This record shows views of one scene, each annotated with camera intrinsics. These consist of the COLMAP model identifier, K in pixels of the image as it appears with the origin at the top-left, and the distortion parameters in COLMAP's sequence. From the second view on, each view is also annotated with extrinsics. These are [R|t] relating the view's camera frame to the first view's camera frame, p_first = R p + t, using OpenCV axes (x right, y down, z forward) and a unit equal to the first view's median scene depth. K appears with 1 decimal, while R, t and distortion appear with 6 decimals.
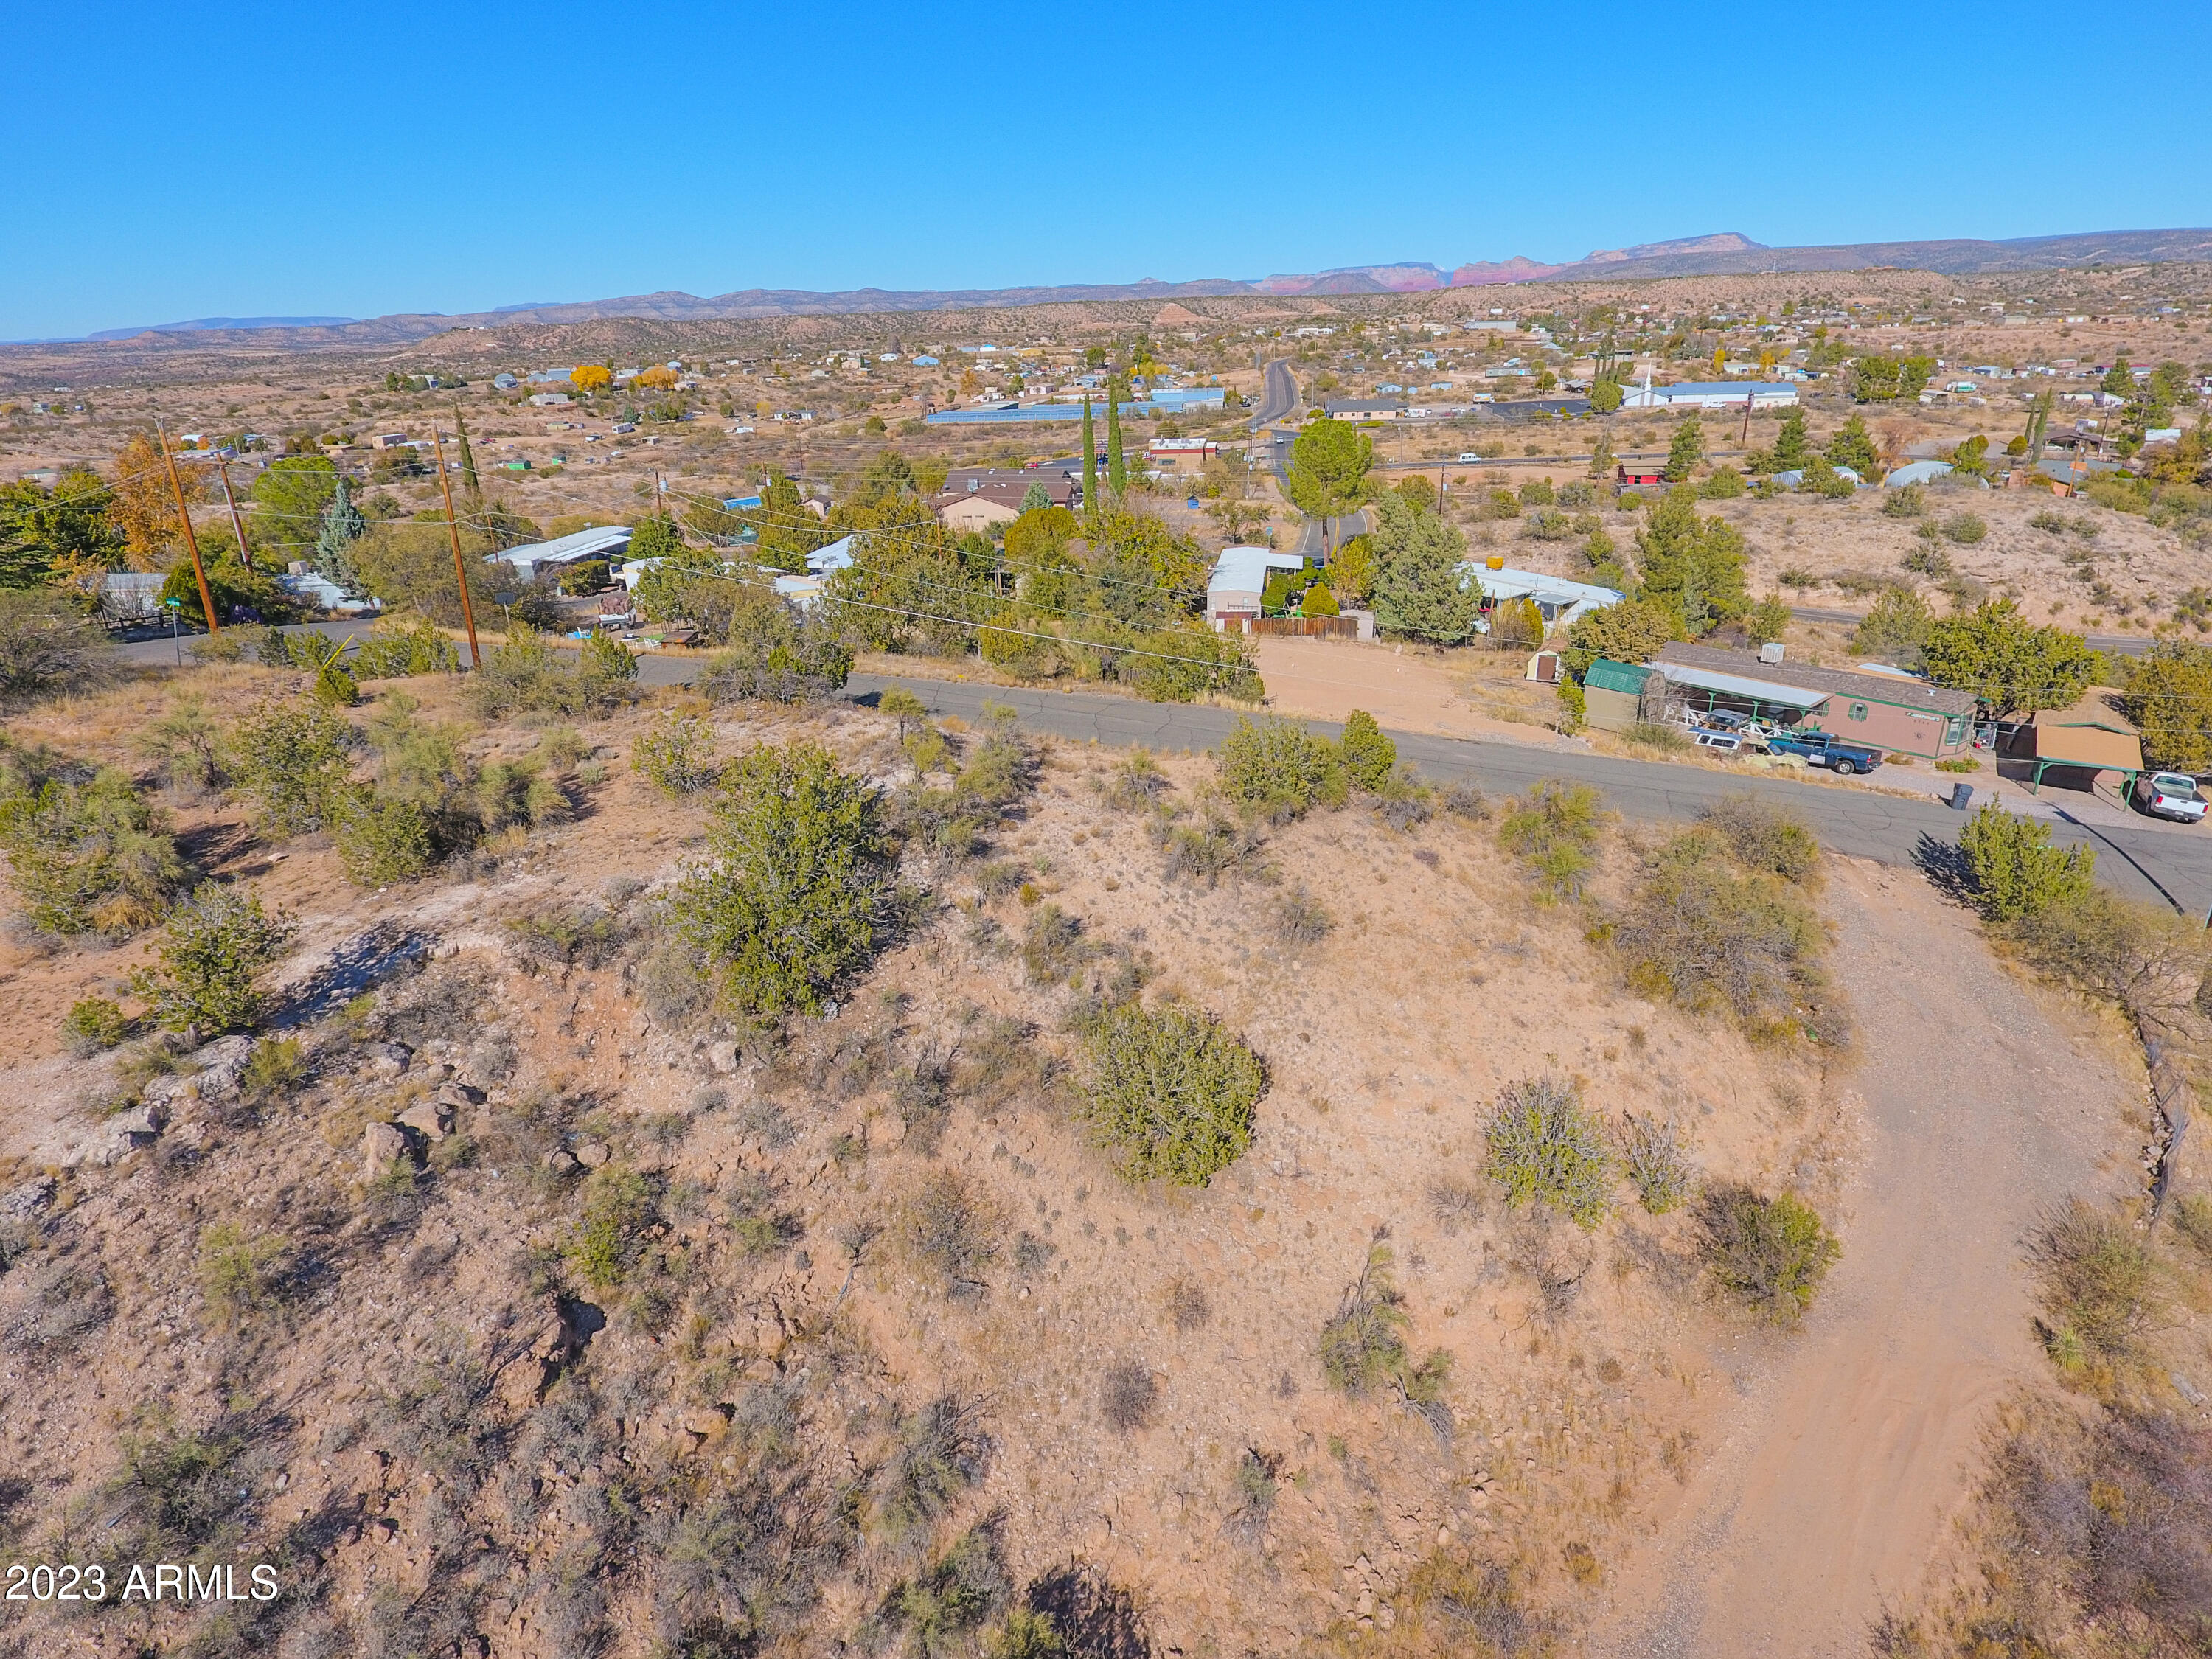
lens RADIAL K [[1295.8, 0, 1102.9], [0, 1295.8, 844.6], [0, 0, 1]] dist [-0.002770, -0.000829]
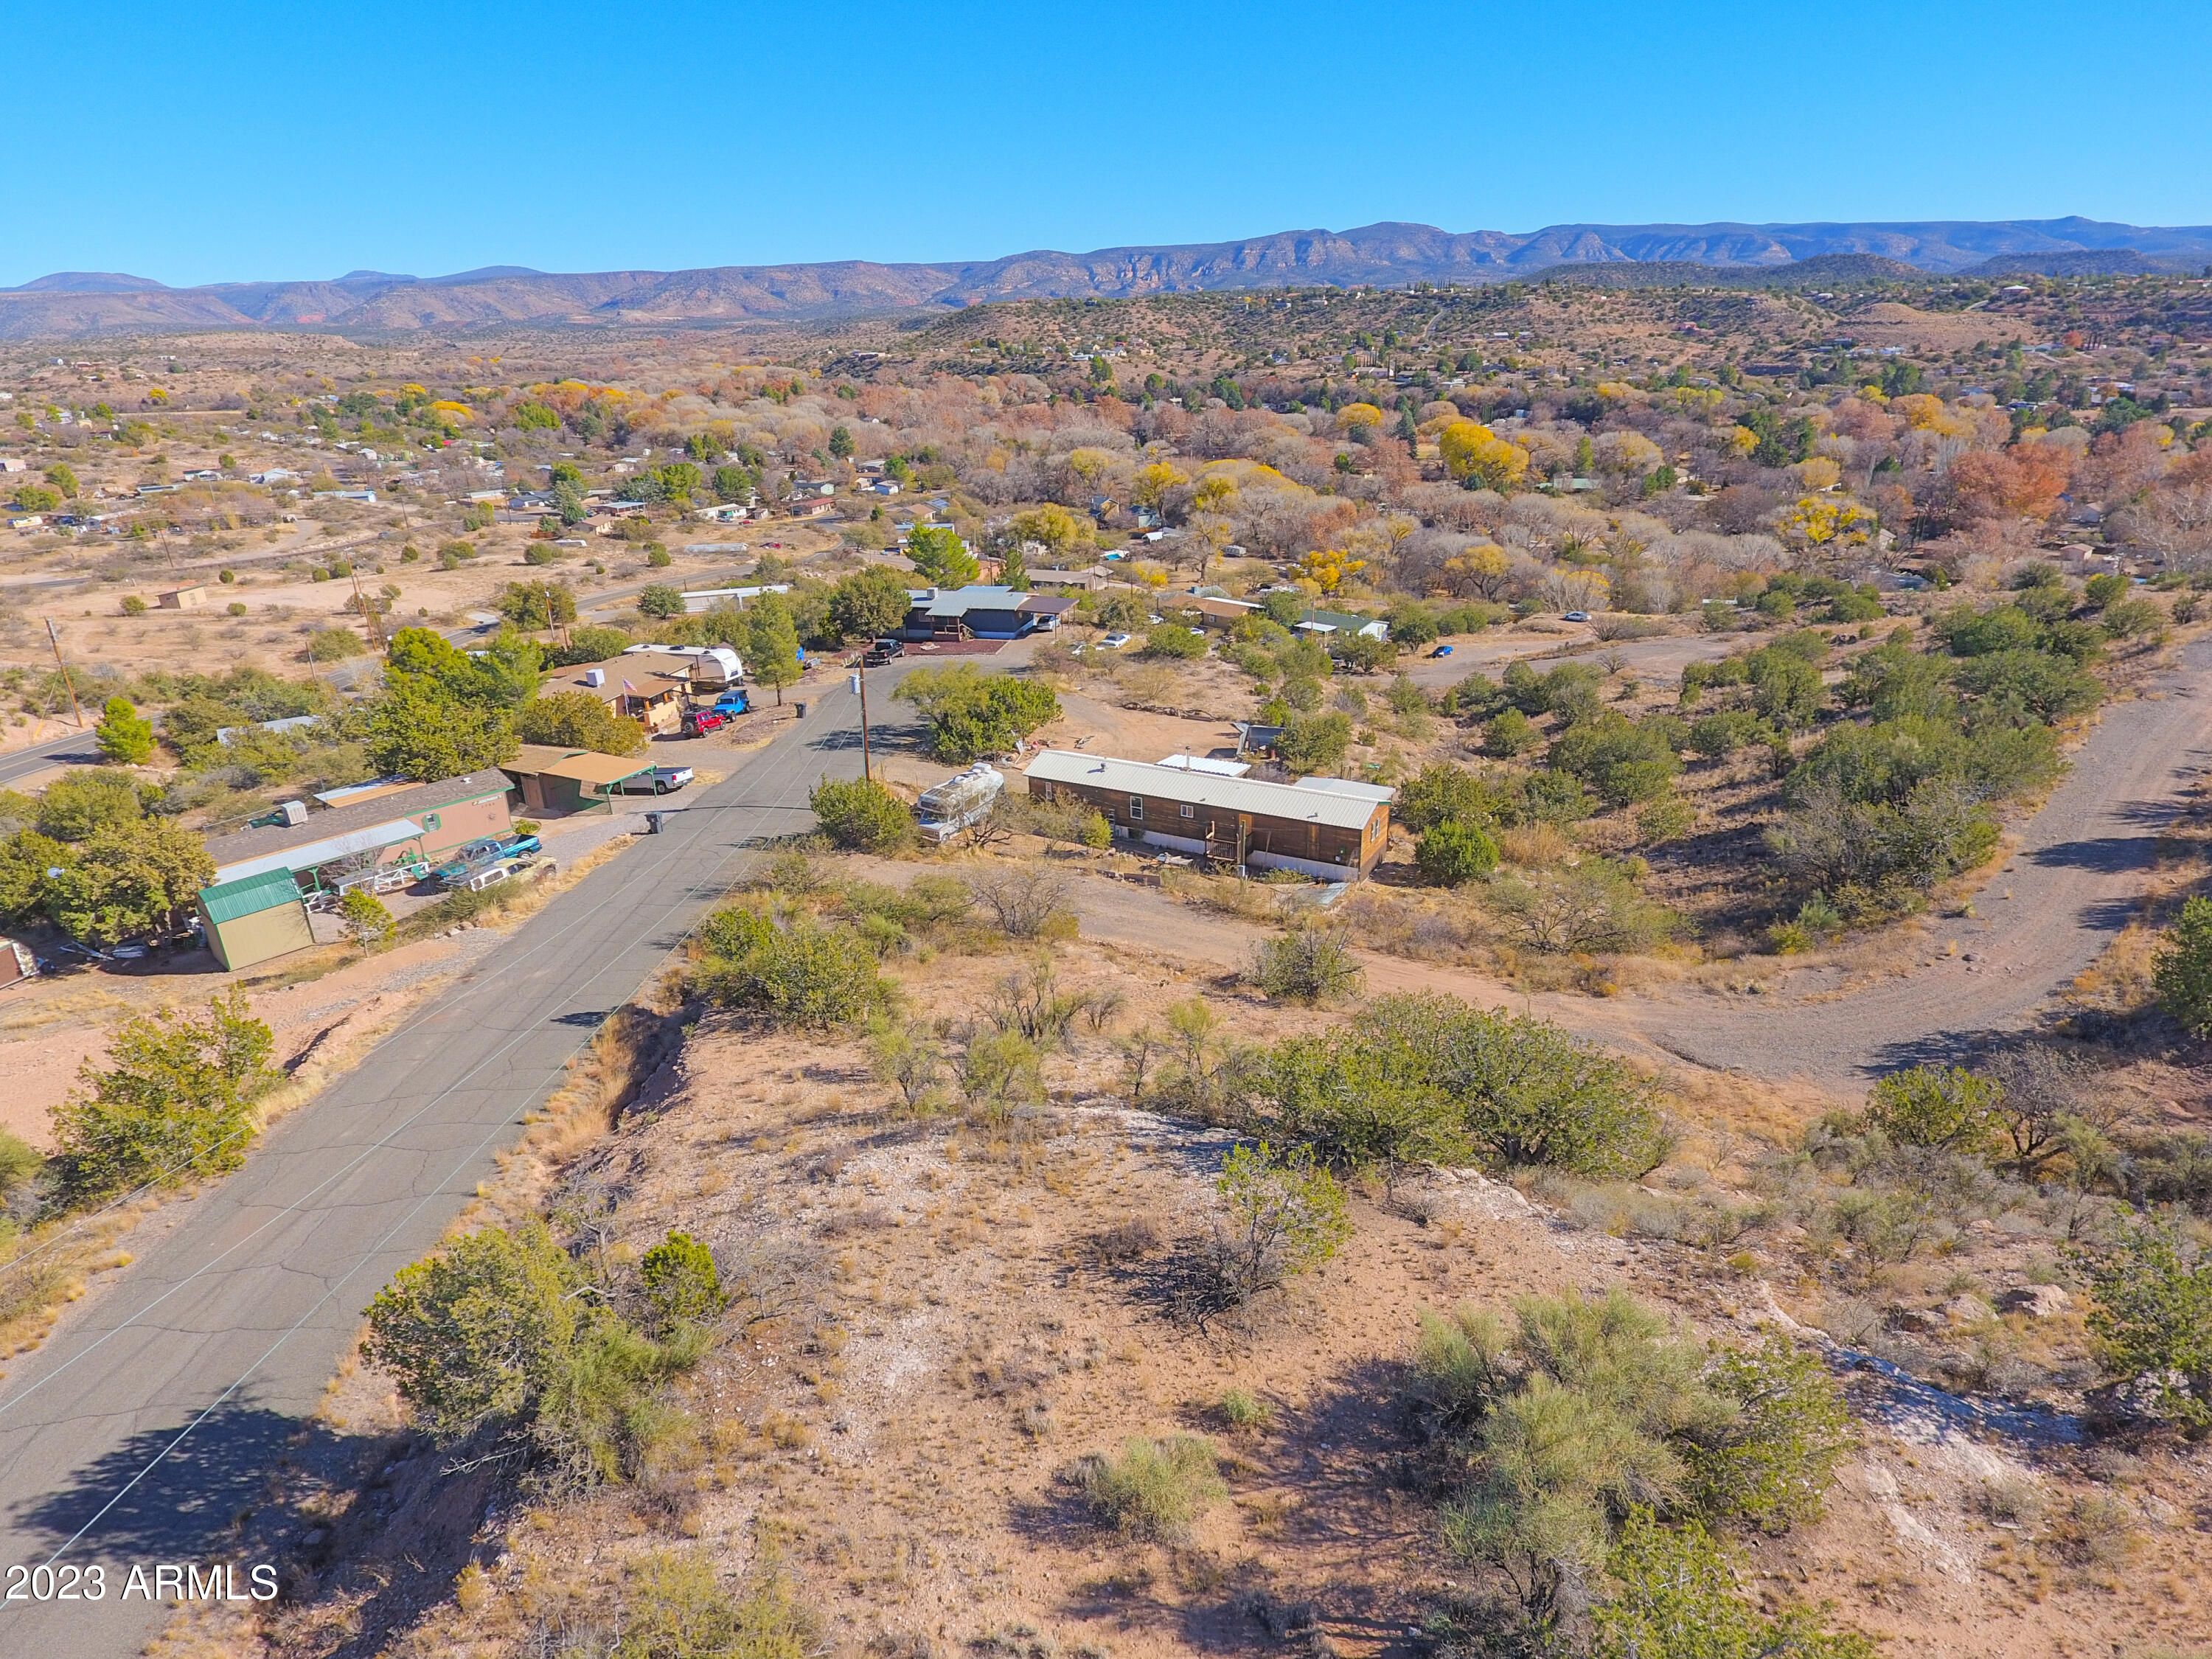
lens RADIAL K [[1295.8, 0, 1104.9], [0, 1295.8, 843.4], [0, 0, 1]] dist [-0.002770, -0.000829]
pose [[-0.174662, -0.334947, 0.925907, -0.845087], [0.399716, 0.835270, 0.377561, -0.490908], [-0.899845, 0.436045, -0.012007, 1.030408]]
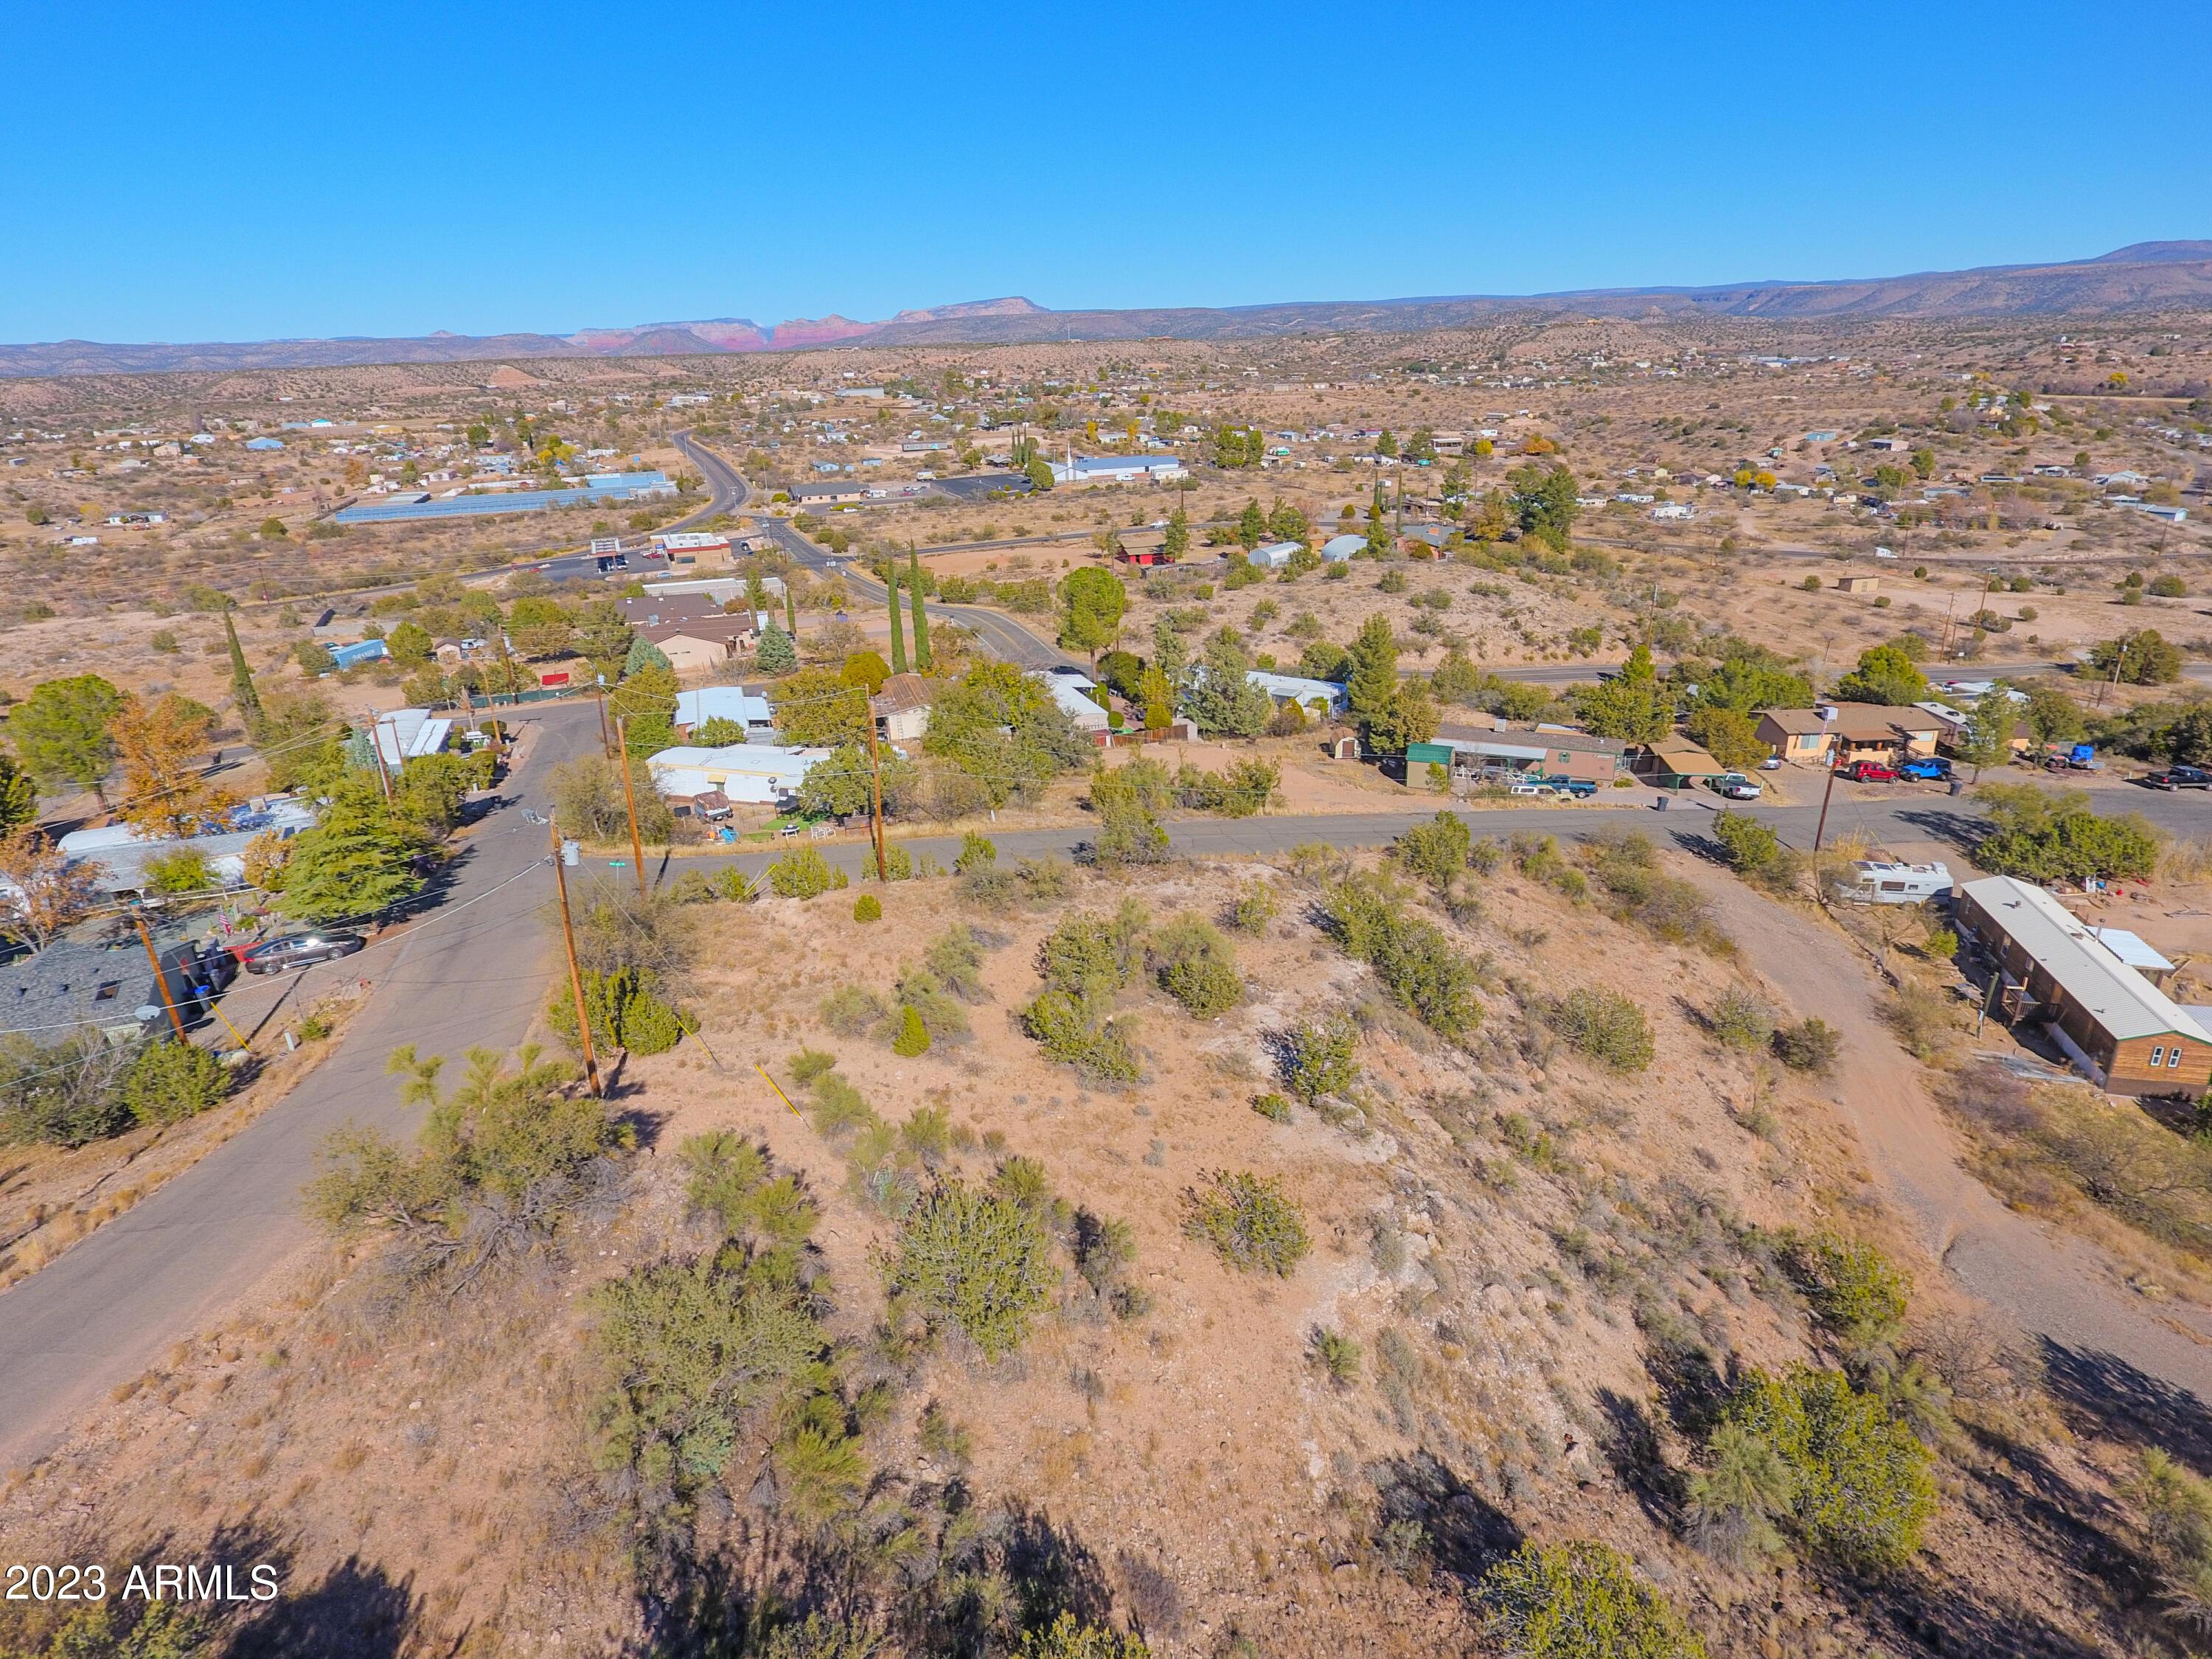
lens RADIAL K [[1295.8, 0, 1101.8], [0, 1295.8, 844.9], [0, 0, 1]] dist [-0.002770, -0.000829]
pose [[0.889049, -0.158041, 0.429668, -1.210164], [0.173628, 0.984807, 0.002968, -0.189196], [-0.423609, 0.071964, 0.902982, -0.391559]]
